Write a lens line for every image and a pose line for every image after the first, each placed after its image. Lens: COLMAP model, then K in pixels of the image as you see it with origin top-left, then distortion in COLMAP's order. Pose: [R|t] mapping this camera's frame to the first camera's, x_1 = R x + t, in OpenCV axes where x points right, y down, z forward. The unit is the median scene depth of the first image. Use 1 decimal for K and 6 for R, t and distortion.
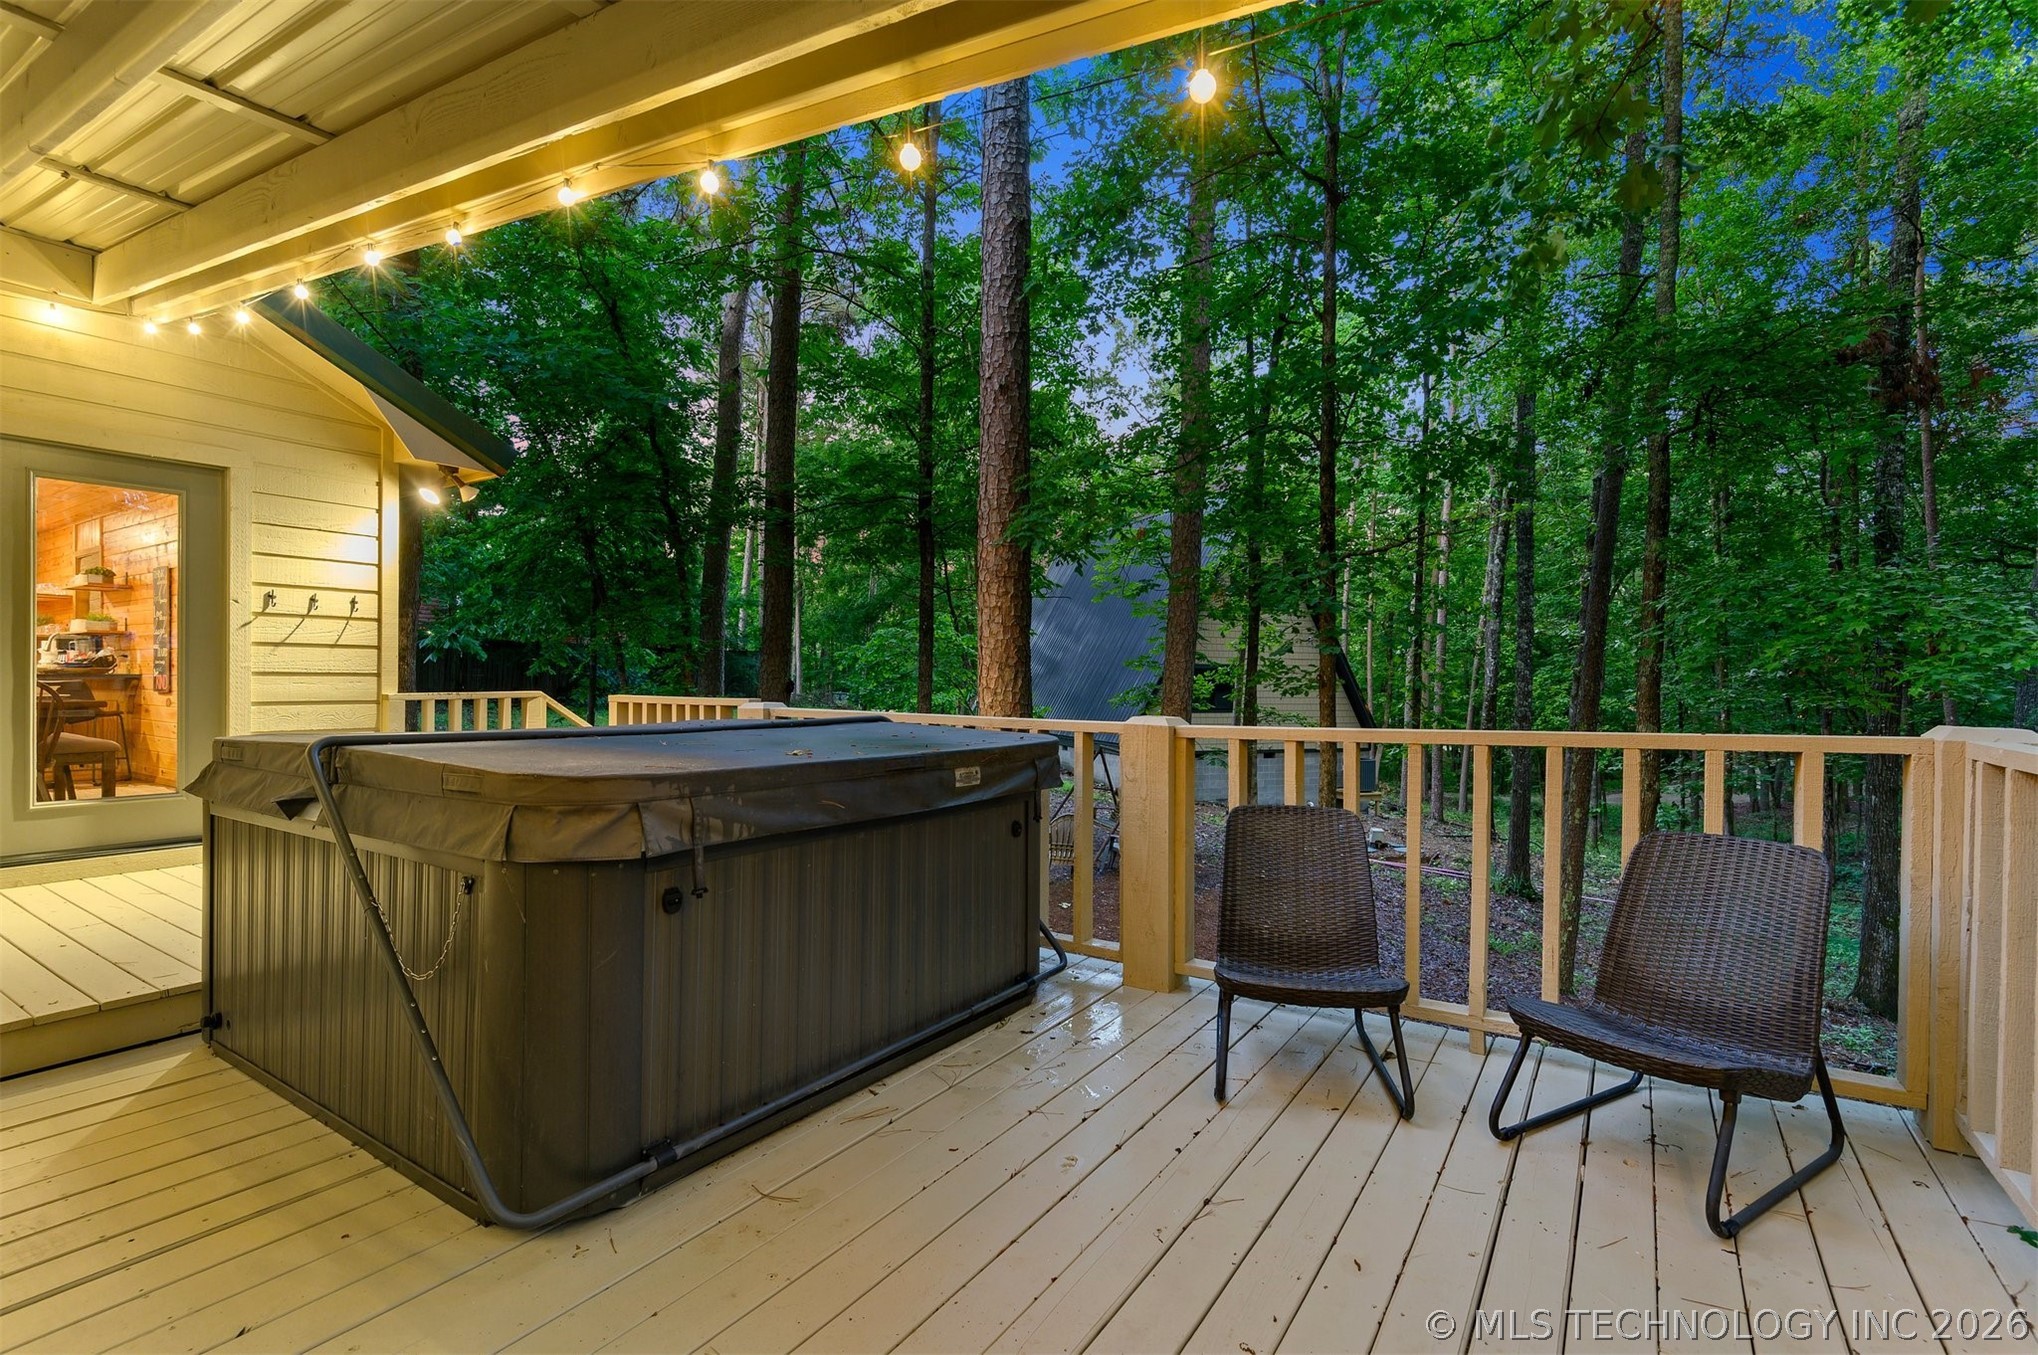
lens RADIAL K [[931.3, 0, 1012.4], [0, 931.3, 682.9], [0, 0, 1]] dist [0.003217, -0.000372]
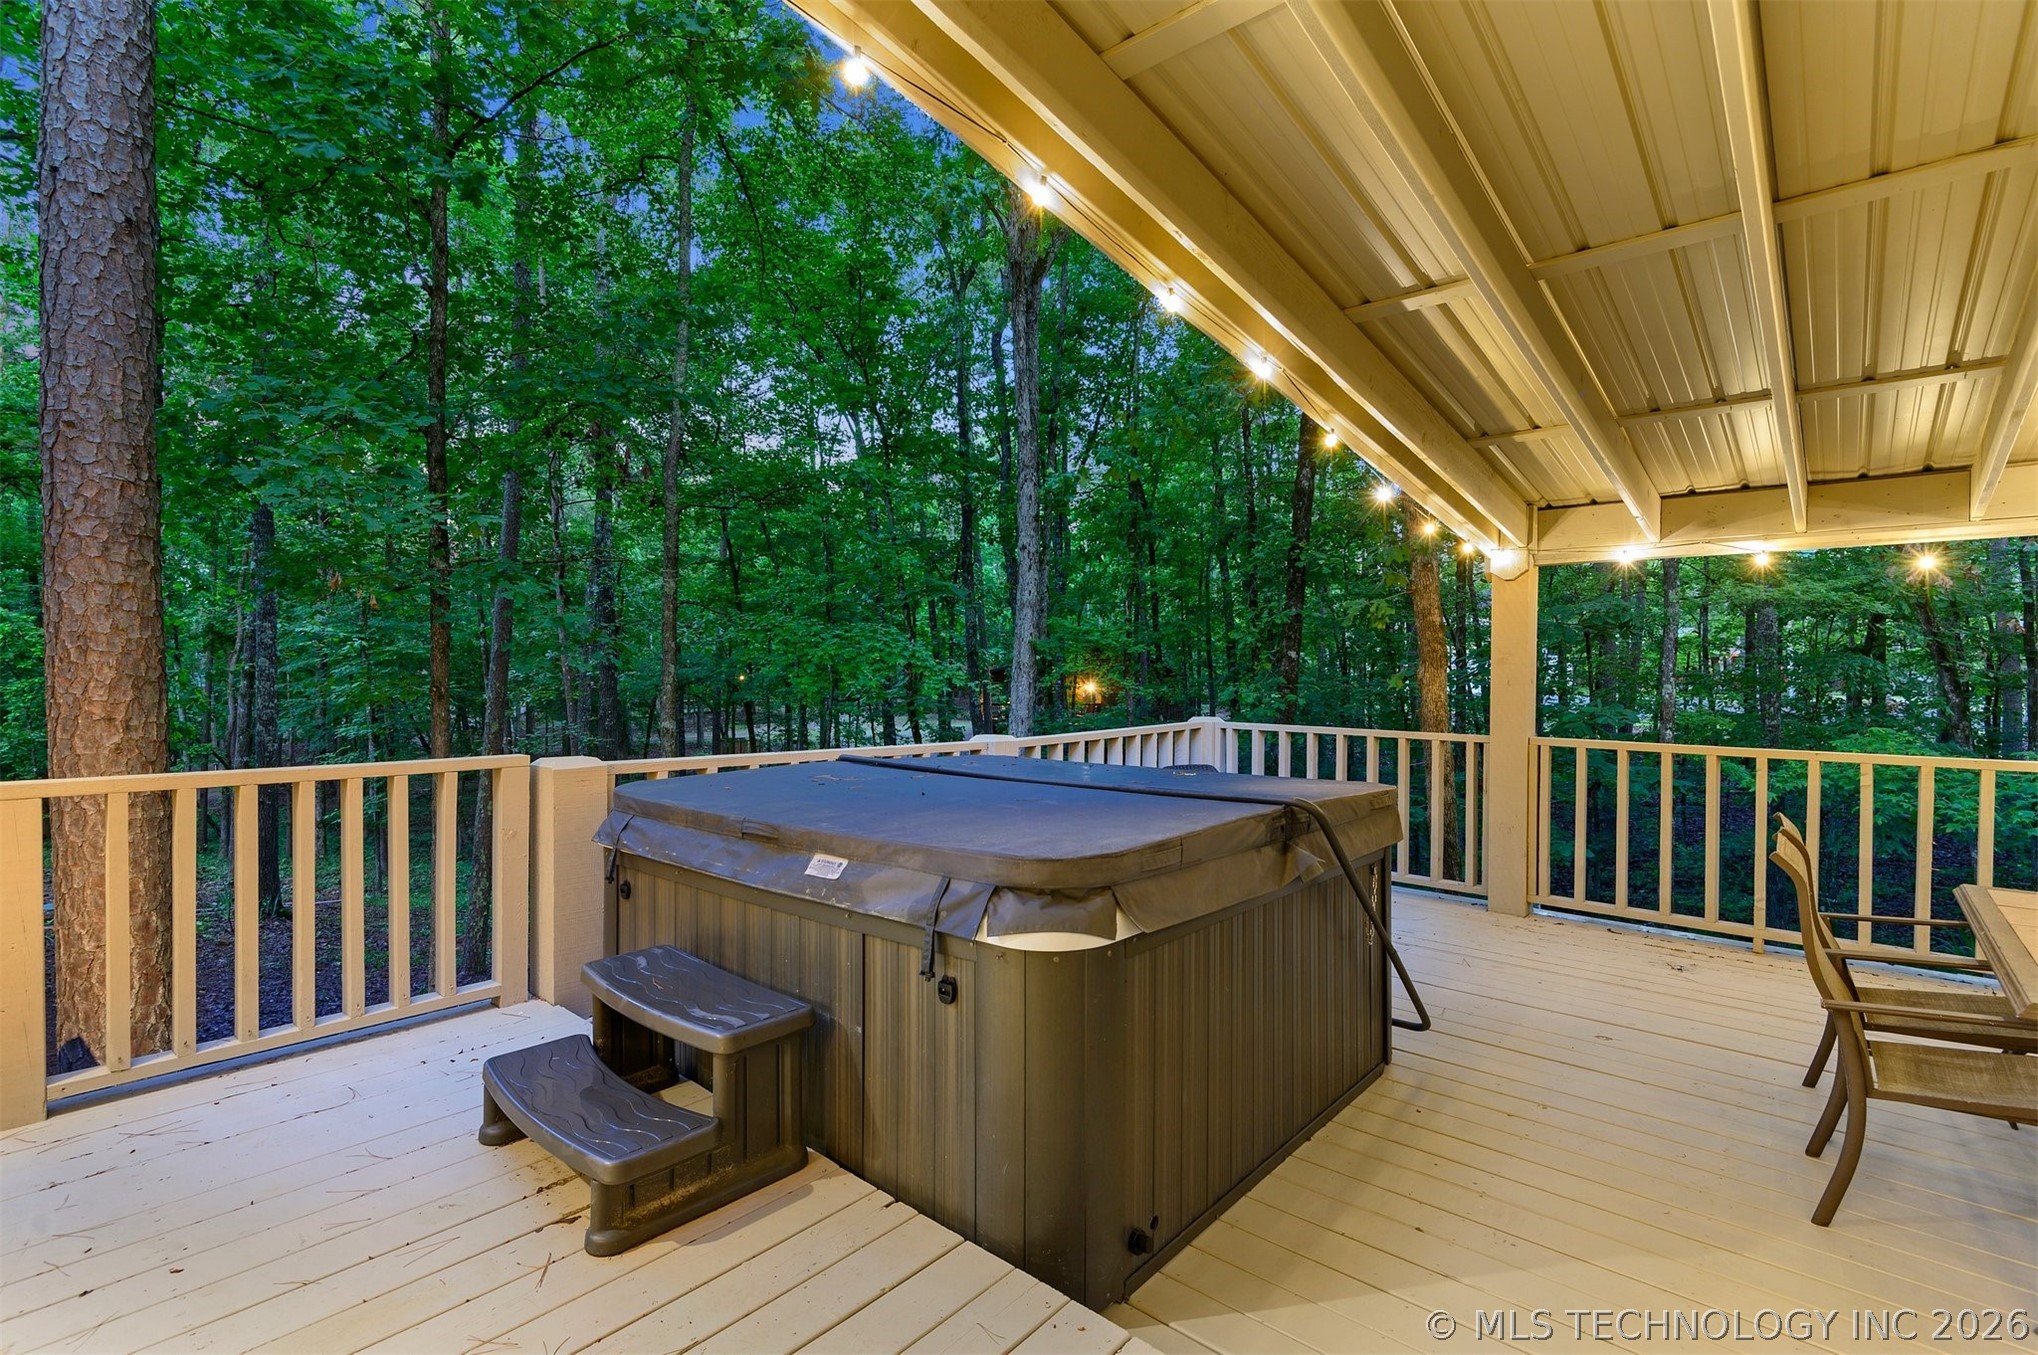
lens RADIAL K [[931.3, 0, 1012.4], [0, 931.3, 682.9], [0, 0, 1]] dist [0.003217, -0.000372]
pose [[0.135101, -0.011070, 0.990770, -0.860924], [-0.002622, 0.999930, 0.011530, -0.041778], [-0.990828, -0.004155, 0.135062, 0.554412]]
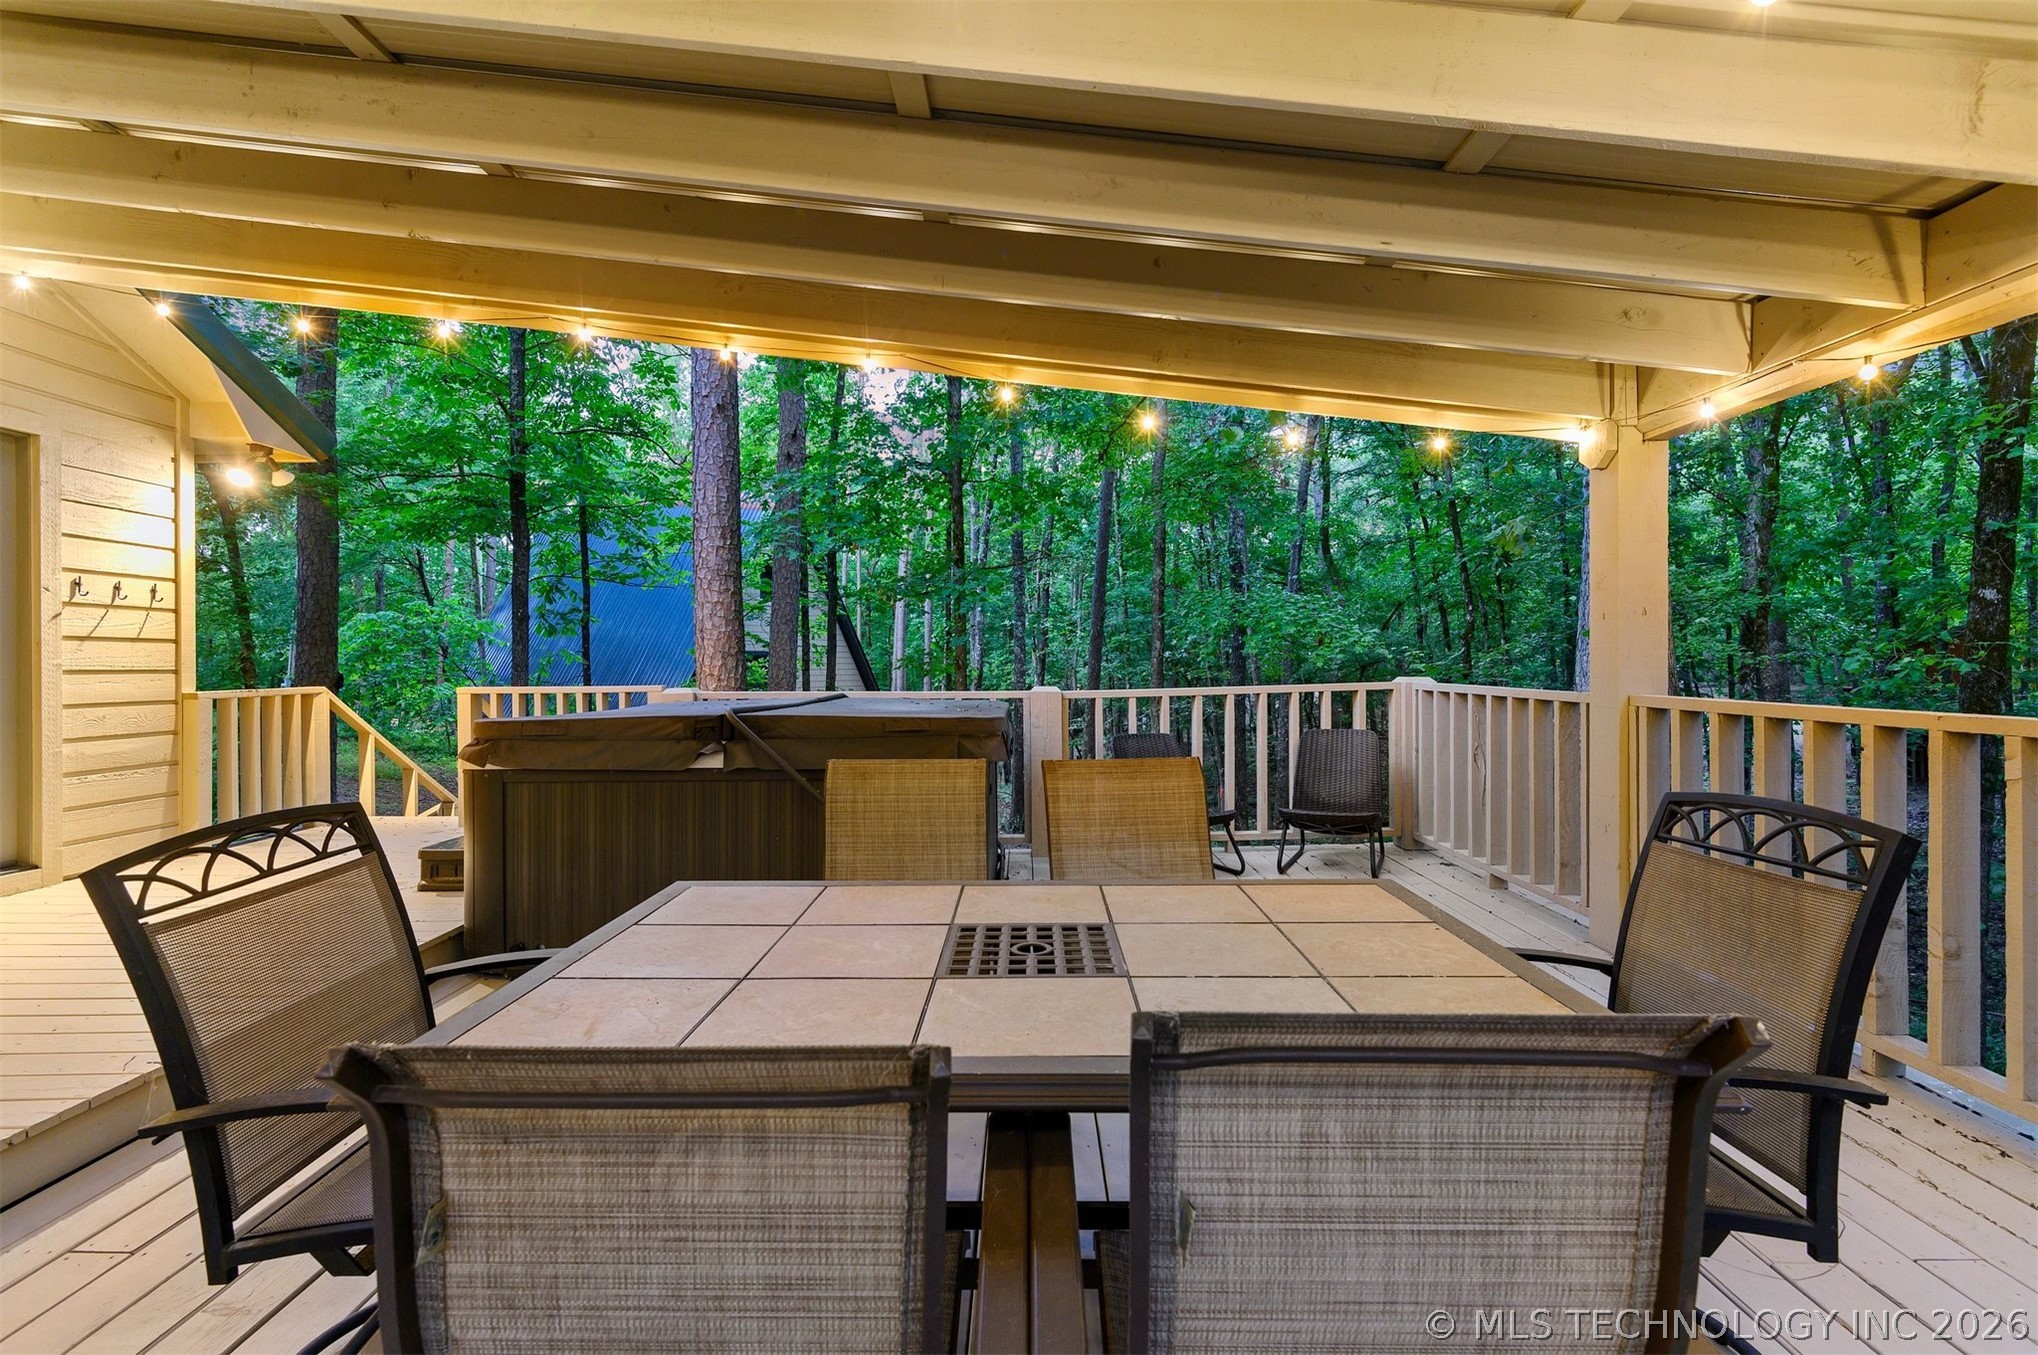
lens RADIAL K [[934.4, 0, 1020.0], [0, 934.4, 667.3], [0, 0, 1]] dist [0.014020, -0.007880]
pose [[0.834535, -0.016989, 0.550693, -0.533876], [0.017784, 0.999834, 0.003895, -0.002185], [-0.550667, 0.006543, 0.834699, -0.217560]]
